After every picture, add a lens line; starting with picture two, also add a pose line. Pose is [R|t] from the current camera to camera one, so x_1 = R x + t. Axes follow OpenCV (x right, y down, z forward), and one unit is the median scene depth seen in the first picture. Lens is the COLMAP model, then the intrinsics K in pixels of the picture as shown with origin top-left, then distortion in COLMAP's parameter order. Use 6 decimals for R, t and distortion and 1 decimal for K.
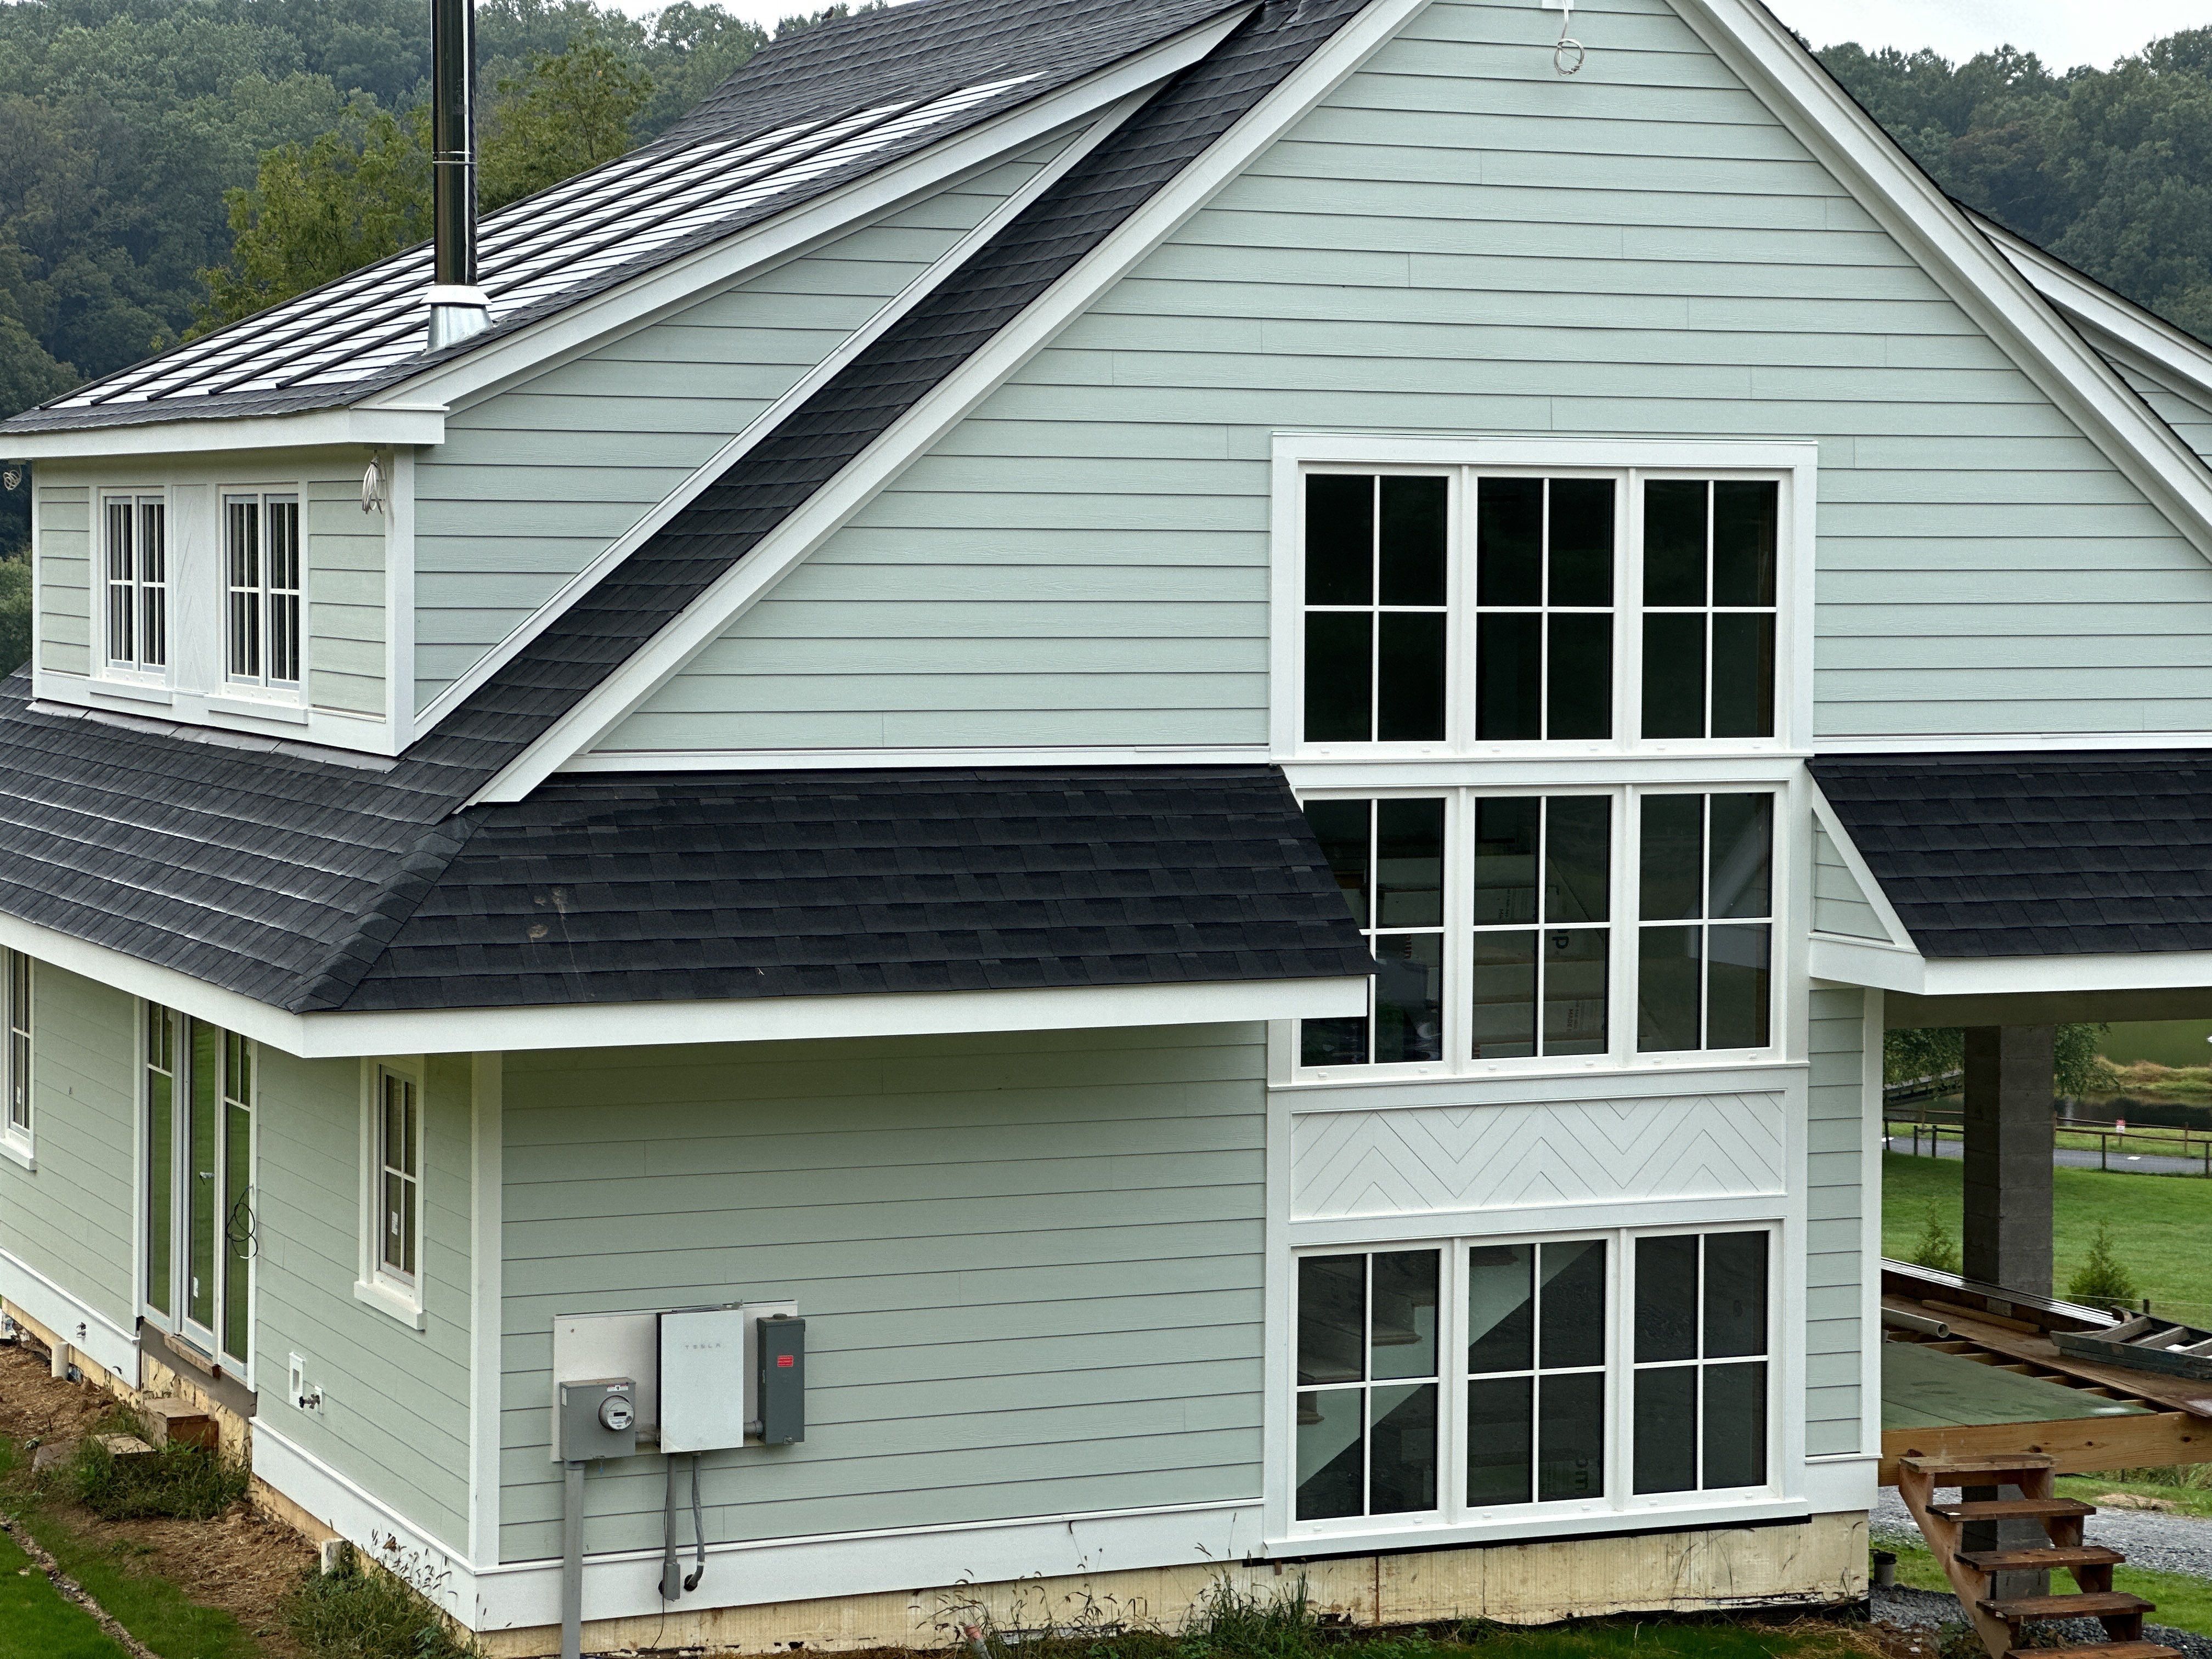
lens RADIAL K [[4914.2, 0, 1150.2], [0, 4914.2, 776.4], [0, 0, 1]] dist [0.197992, 0.000000]
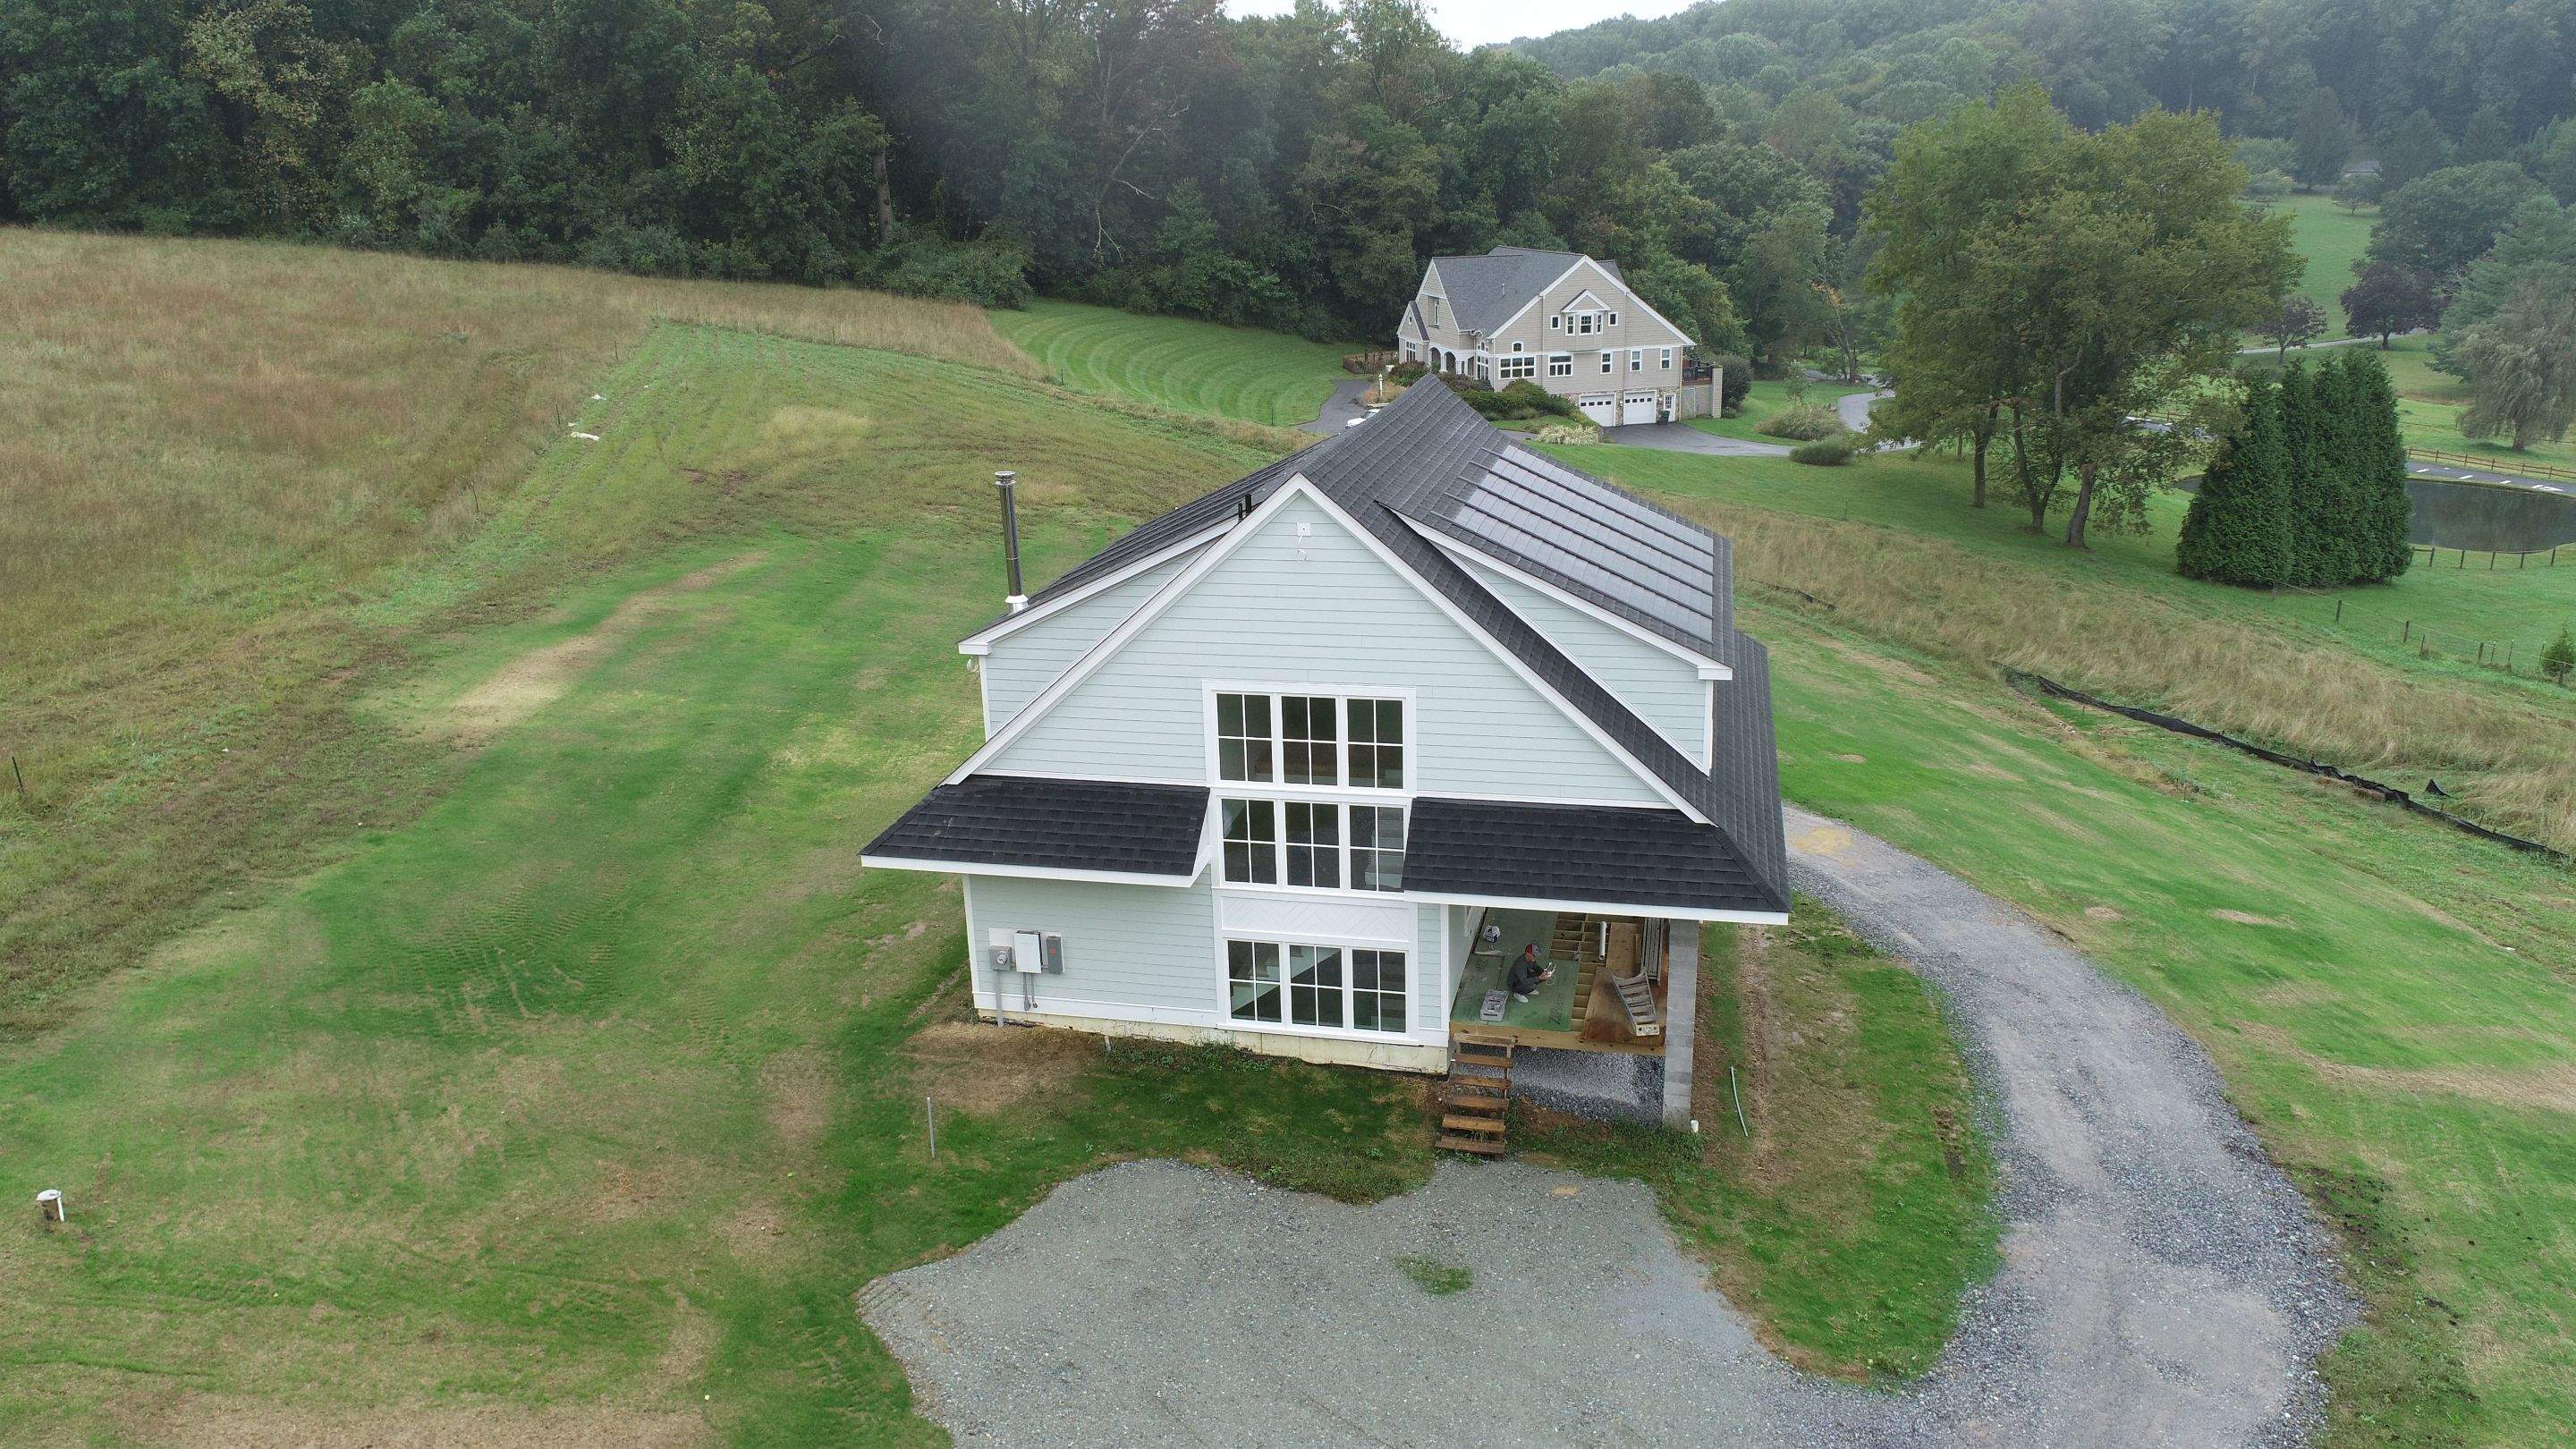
lens RADIAL K [[1745.4, 0, 1284.3], [0, 1745.4, 716.3], [0, 0, 1]] dist [-0.012091, 0.007103]
pose [[0.793174, 0.150550, -0.590093, 0.658322], [0.009735, 0.965703, 0.259465, -0.308039], [0.608917, -0.211546, 0.764505, 0.225207]]
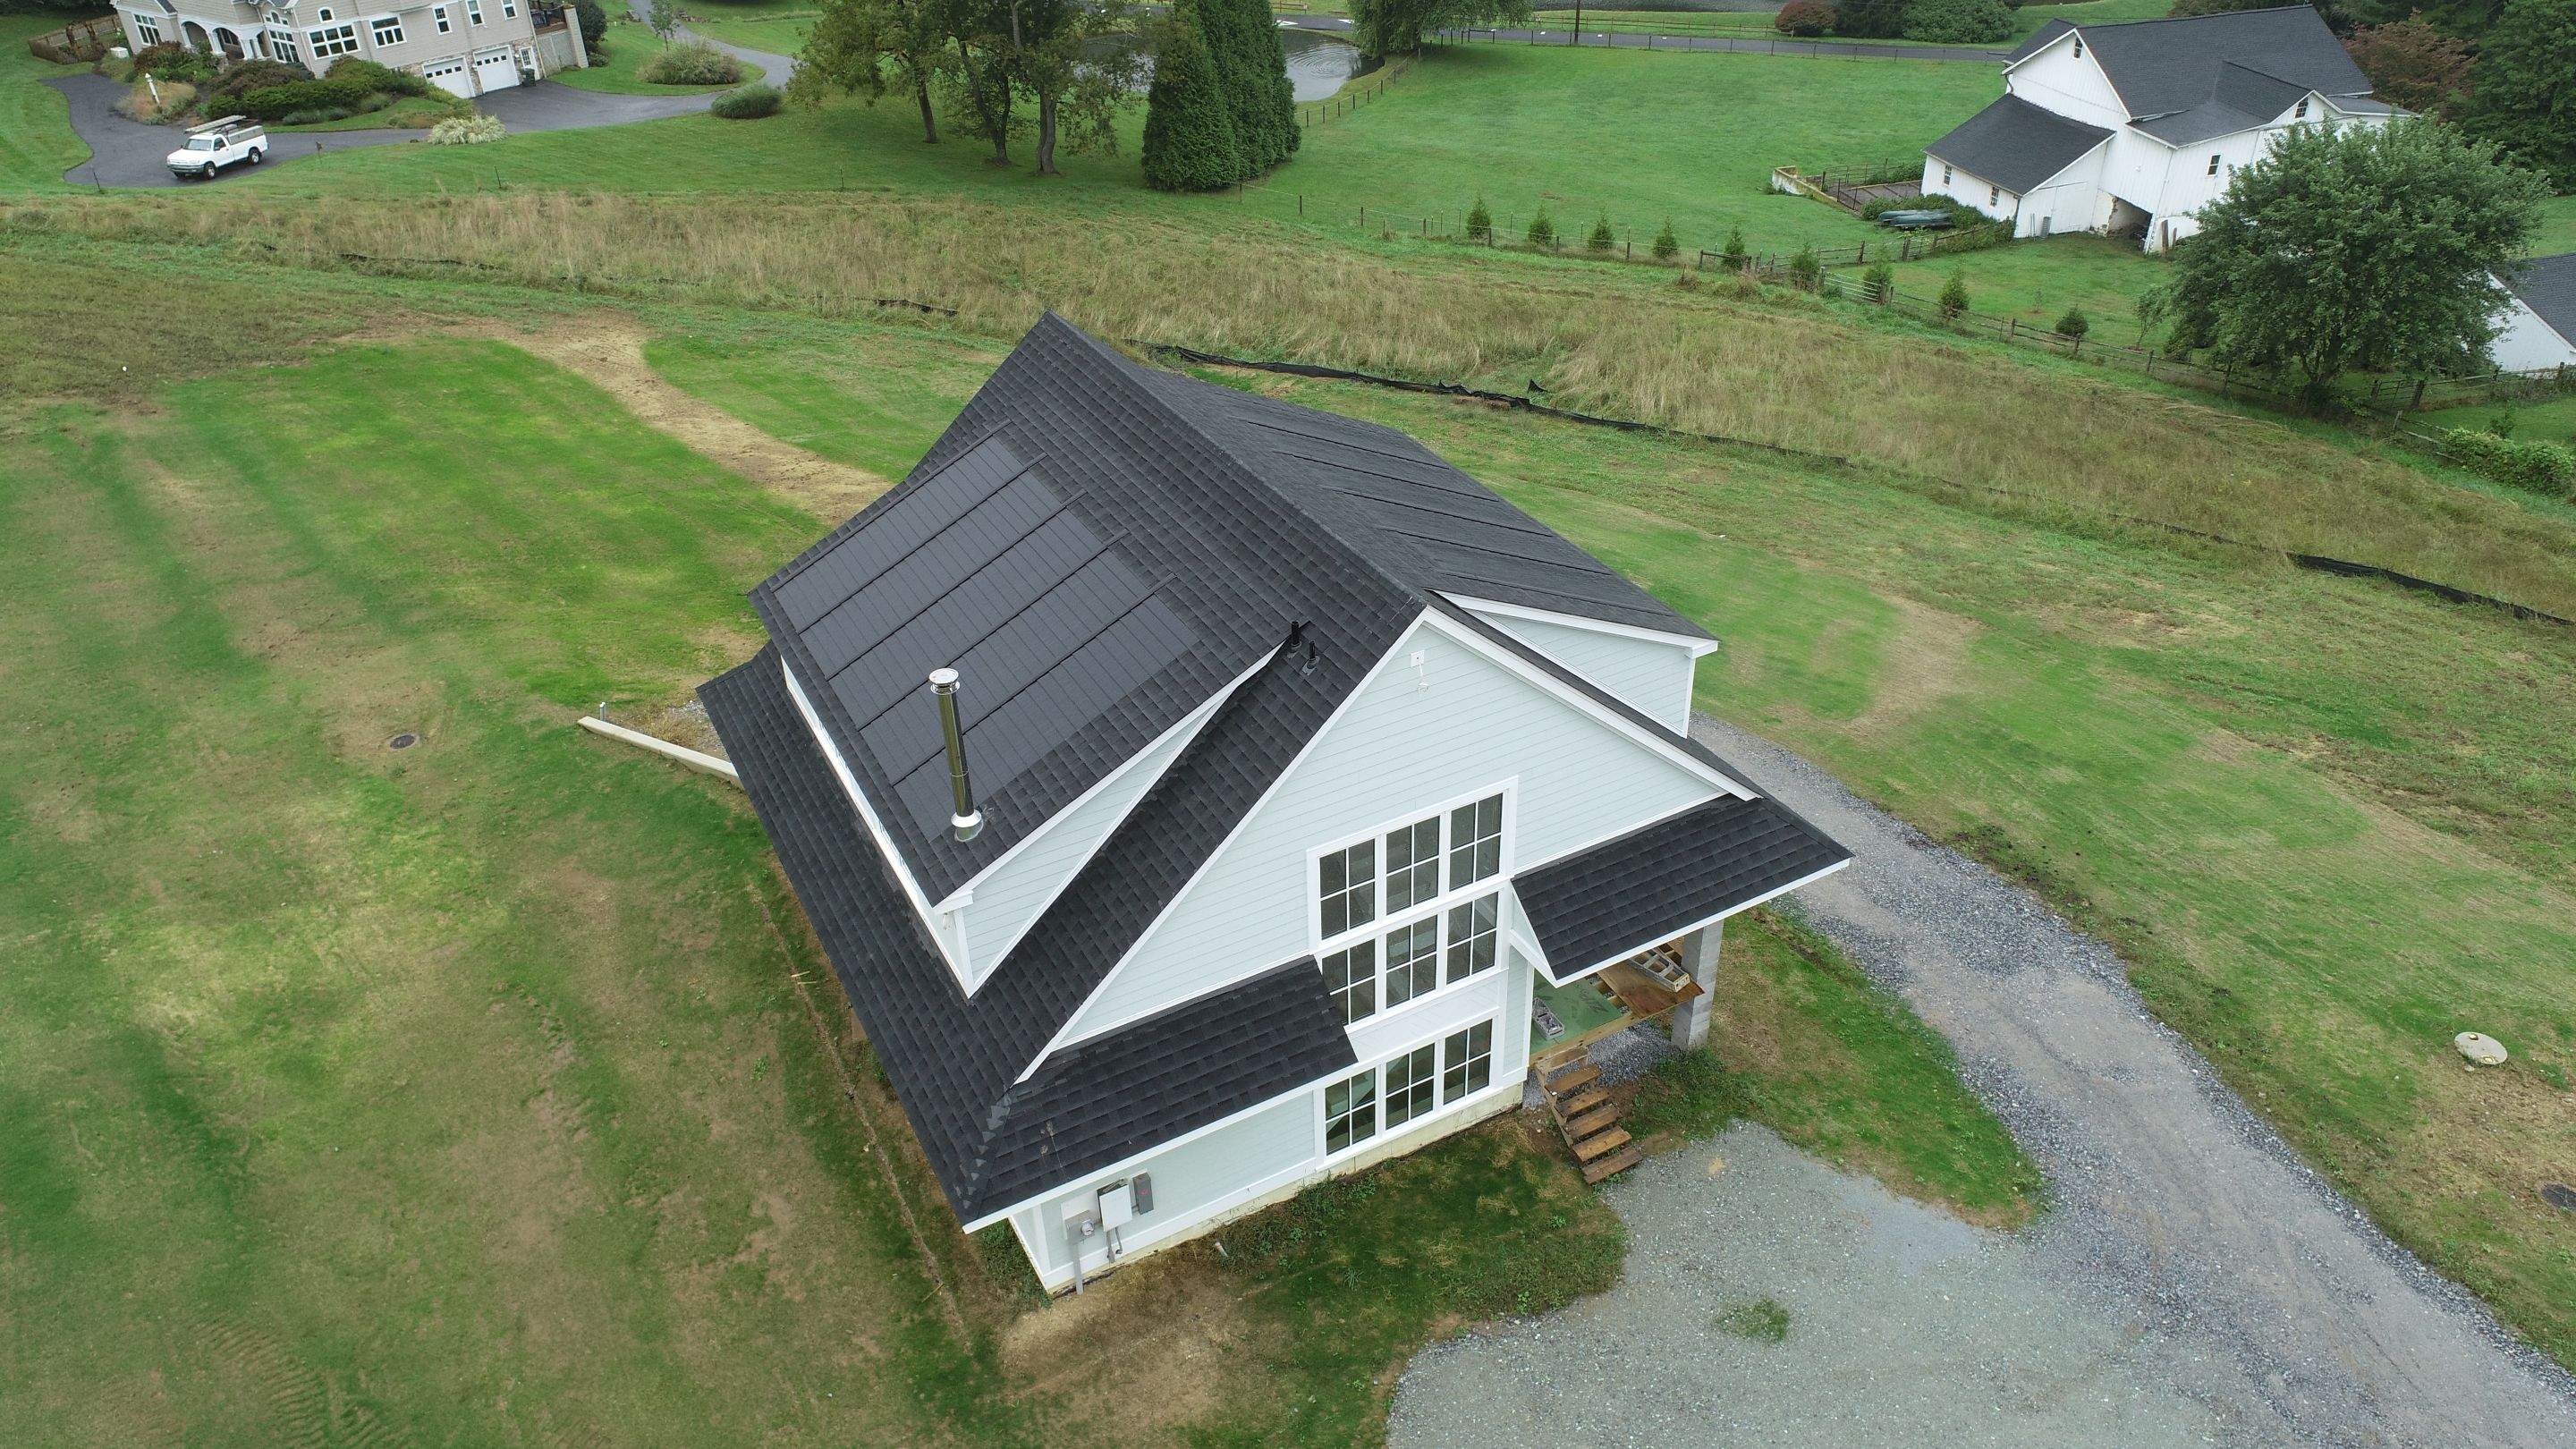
lens RADIAL K [[1745.4, 0, 1289.2], [0, 1745.4, 711.5], [0, 0, 1]] dist [-0.012091, 0.007103]
pose [[0.996373, -0.071223, 0.046565, -0.018940], [0.038522, 0.865467, 0.499483, -0.550361], [-0.075875, -0.495877, 0.865071, 0.269902]]
